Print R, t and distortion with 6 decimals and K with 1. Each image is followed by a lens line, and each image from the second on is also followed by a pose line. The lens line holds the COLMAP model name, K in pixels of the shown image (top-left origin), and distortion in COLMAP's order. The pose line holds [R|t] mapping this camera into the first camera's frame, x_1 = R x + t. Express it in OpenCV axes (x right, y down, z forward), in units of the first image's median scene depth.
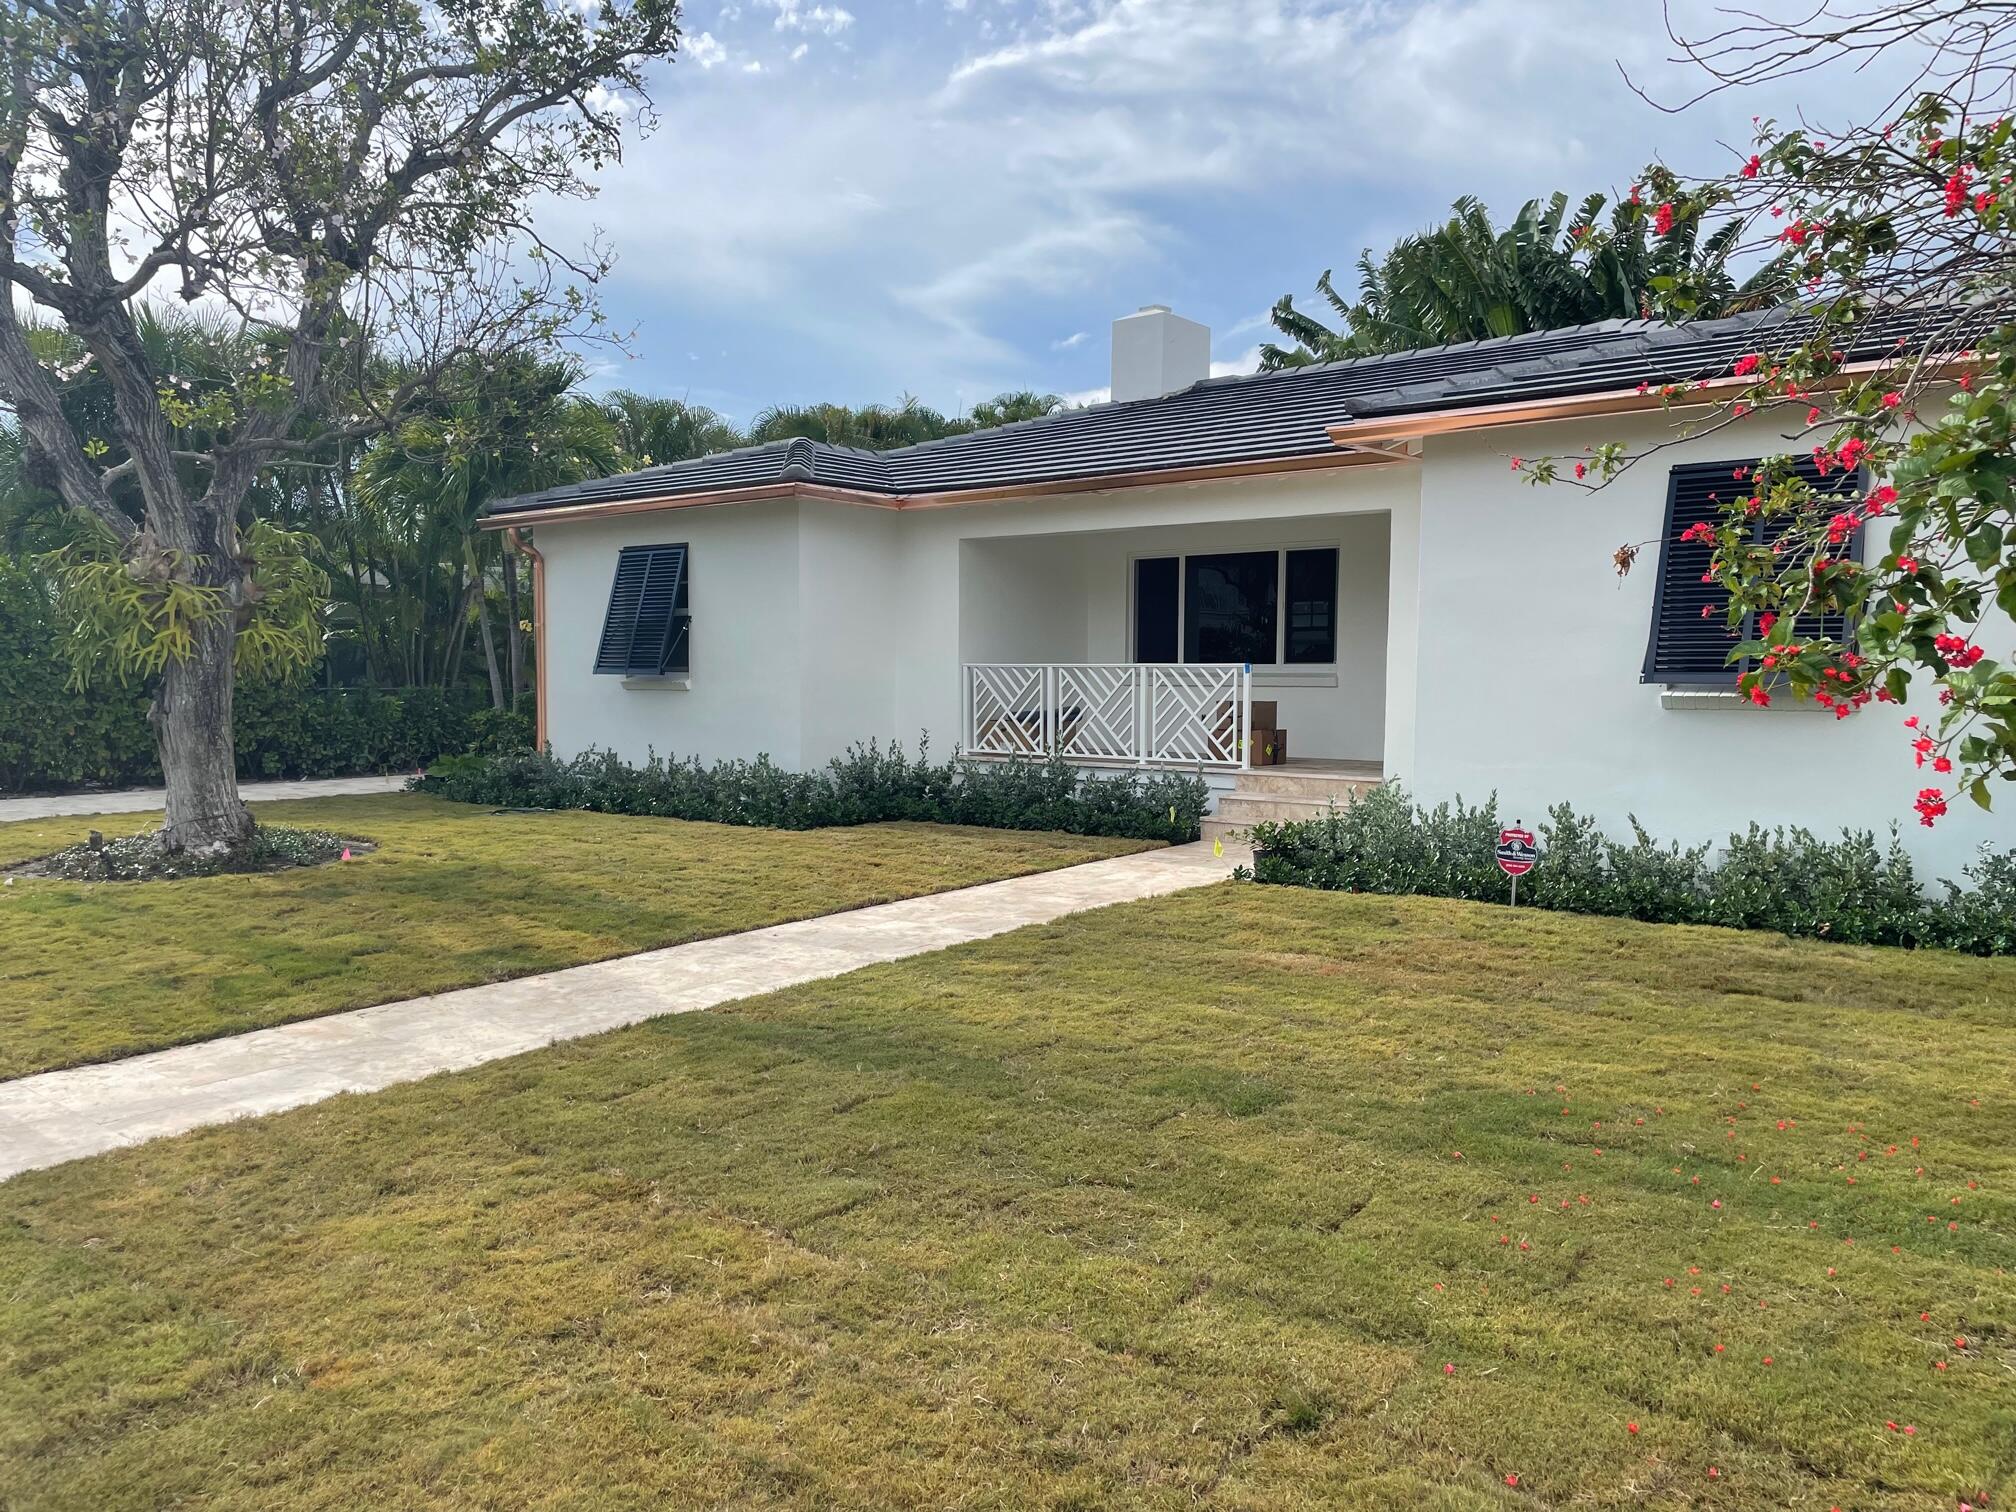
lens RADIAL K [[1508.2, 0, 1026.8], [0, 1508.2, 764.1], [0, 0, 1]] dist [0.095910, -0.115672]
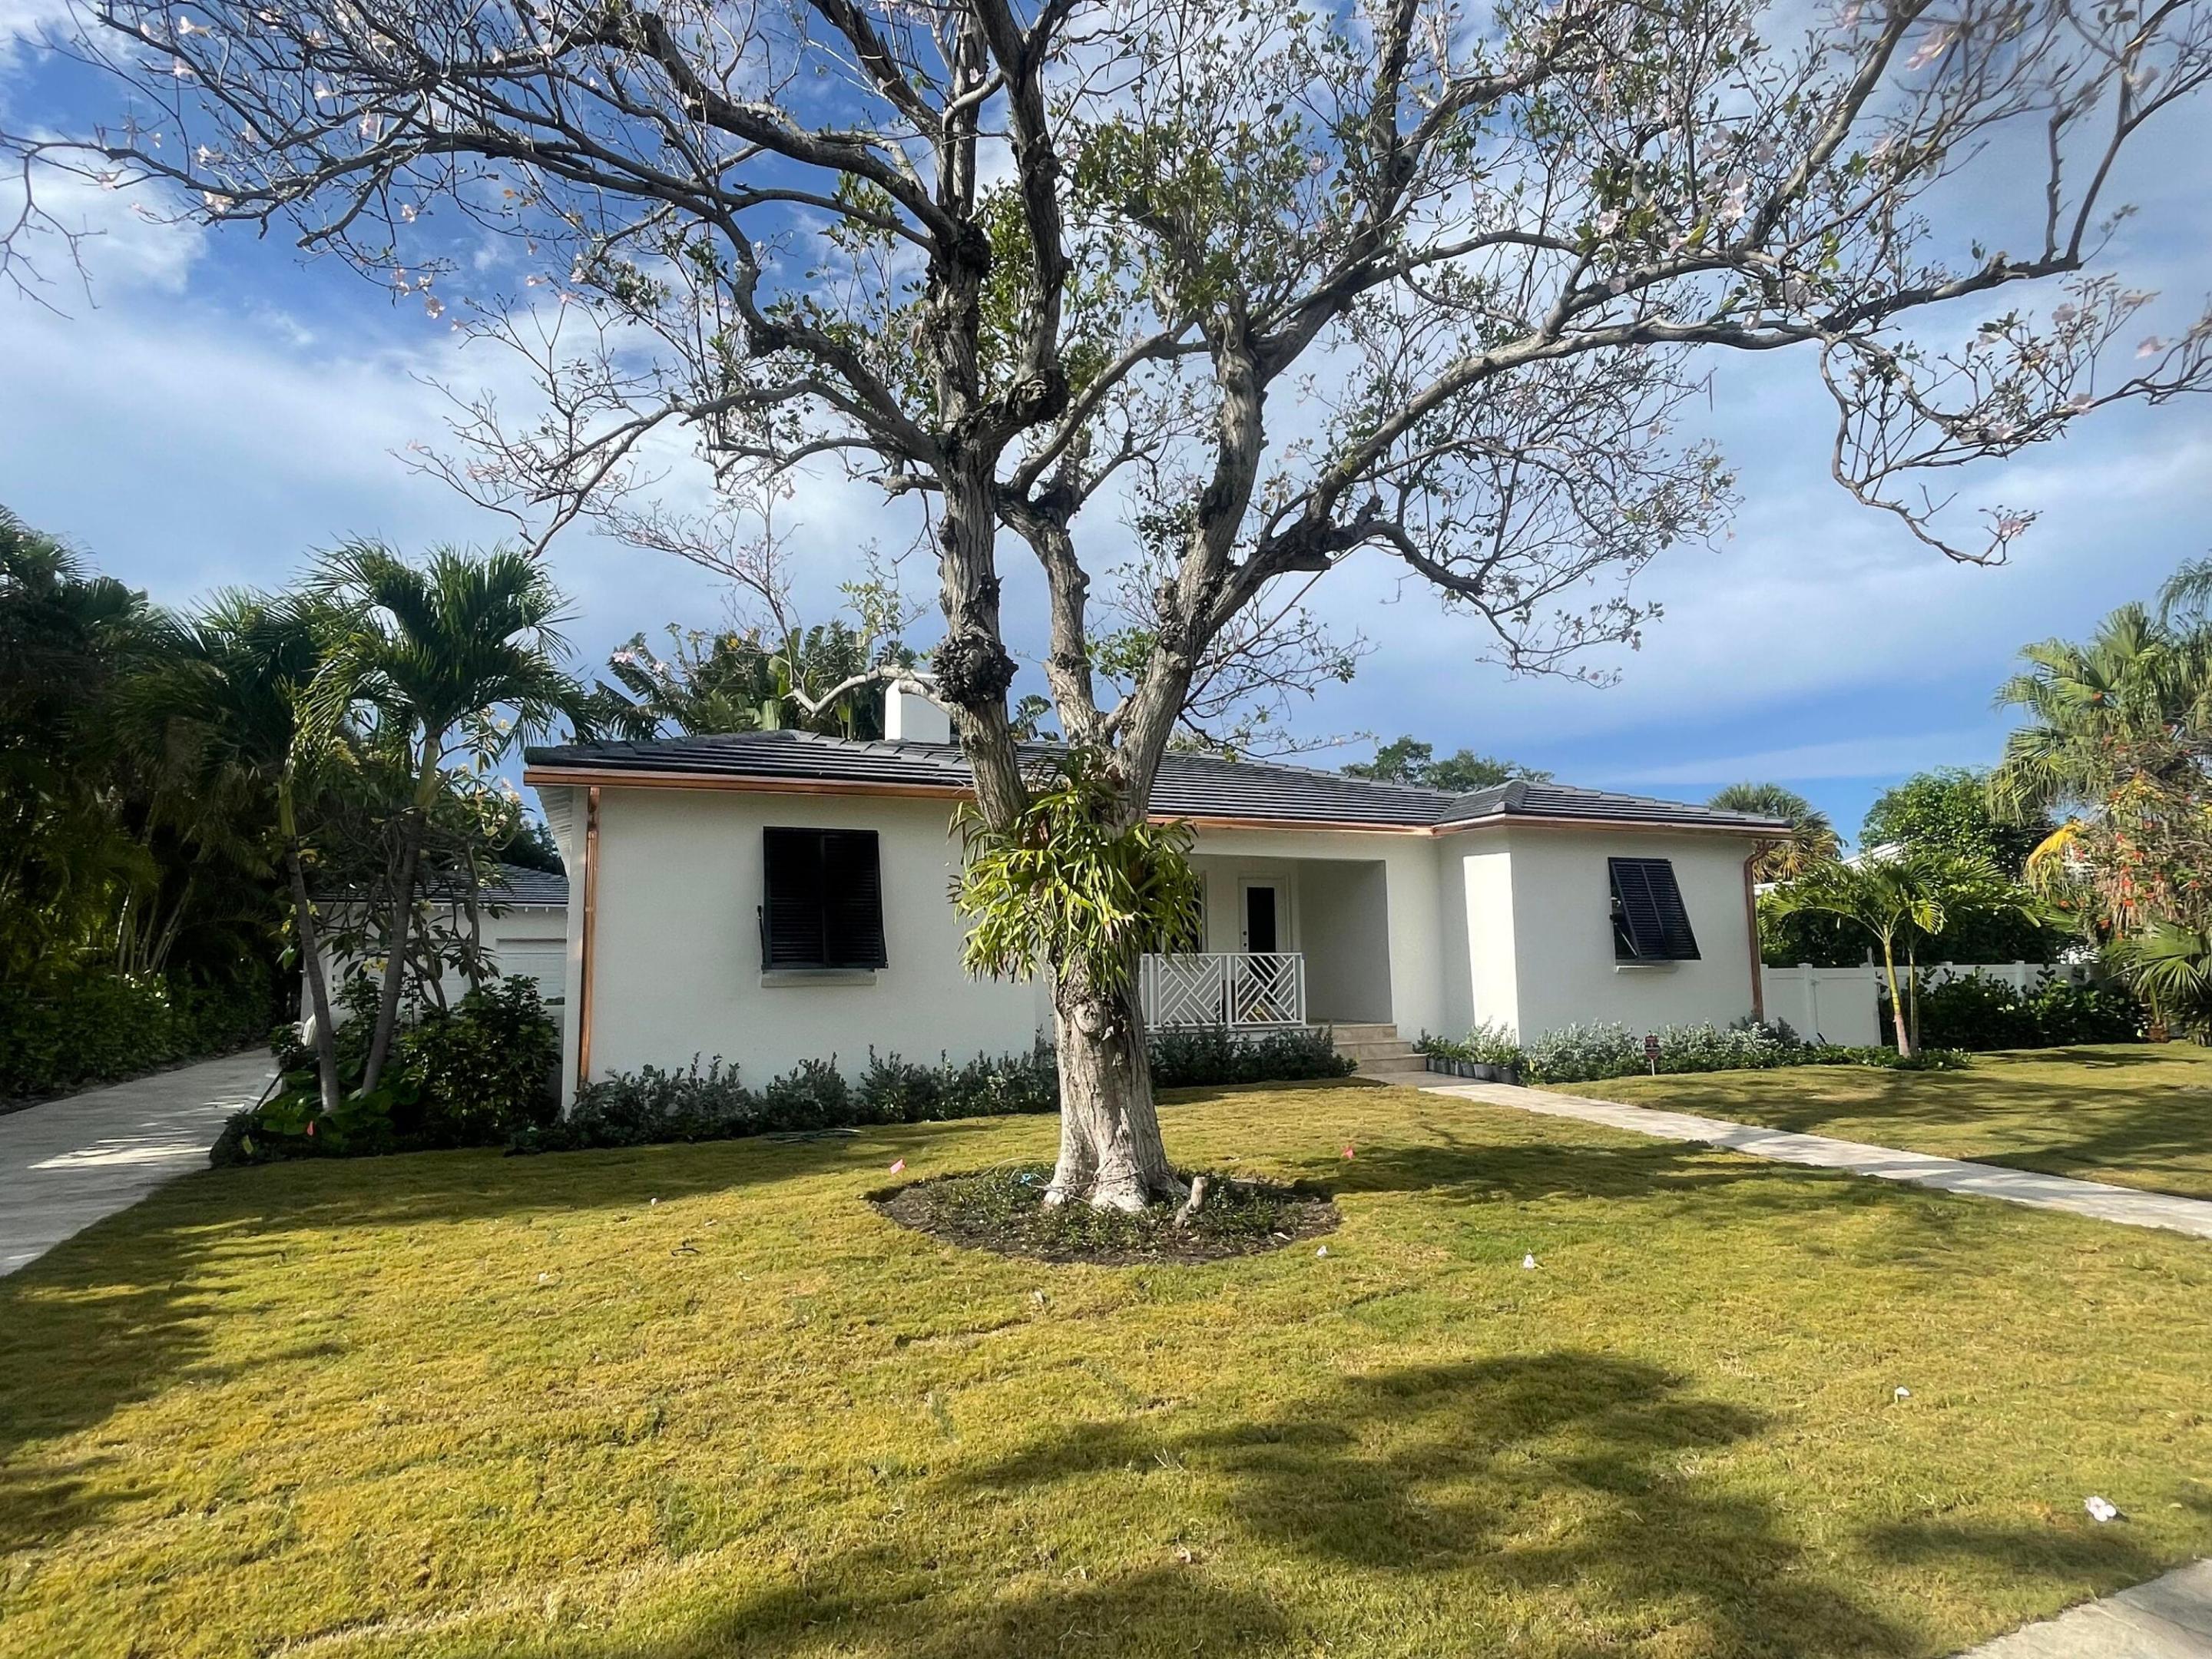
lens RADIAL K [[1183.8, 0, 1101.0], [0, 1183.8, 824.1], [0, 0, 1]] dist [0.001303, -0.000198]
pose [[0.469106, 0.097972, 0.877691, -0.965426], [0.069378, 0.986668, -0.147218, -0.033927], [-0.880413, 0.129954, 0.456055, 0.621083]]
